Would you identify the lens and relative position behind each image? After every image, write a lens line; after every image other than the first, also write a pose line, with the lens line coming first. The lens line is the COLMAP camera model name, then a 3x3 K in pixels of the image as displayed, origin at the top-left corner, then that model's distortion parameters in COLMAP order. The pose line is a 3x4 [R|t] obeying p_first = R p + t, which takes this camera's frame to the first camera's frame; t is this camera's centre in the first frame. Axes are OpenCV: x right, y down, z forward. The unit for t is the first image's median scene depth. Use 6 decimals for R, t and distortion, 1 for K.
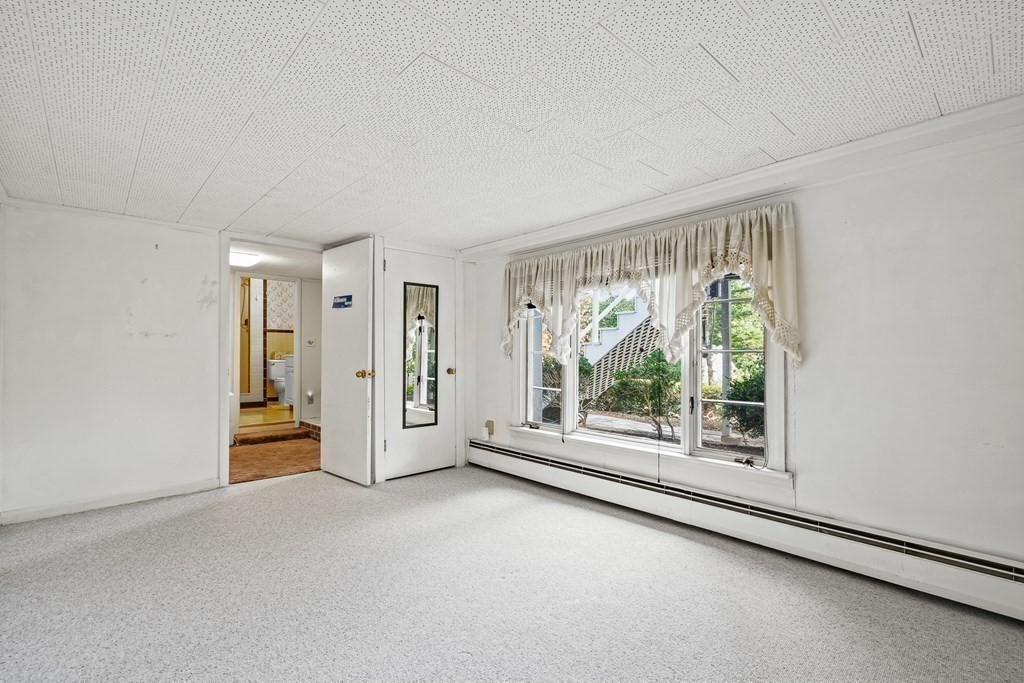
lens RADIAL K [[462.8, 0, 510.4], [0, 462.8, 342.8], [0, 0, 1]] dist [-0.003601, 0.001297]
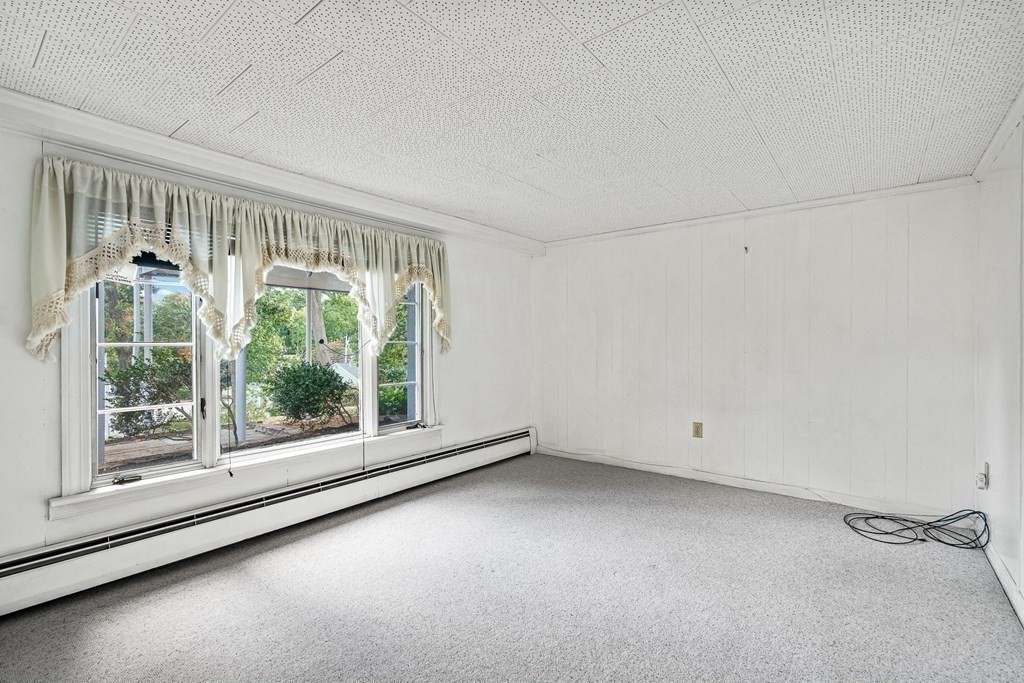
lens RADIAL K [[466.8, 0, 512.0], [0, 466.8, 341.5], [0, 0, 1]] dist [0.000201, 0.021211]
pose [[-0.140581, 0.006780, 0.990046, -0.733202], [-0.008025, 0.999936, -0.007987, 0.021571], [-0.990037, -0.009068, -0.140518, 0.799024]]
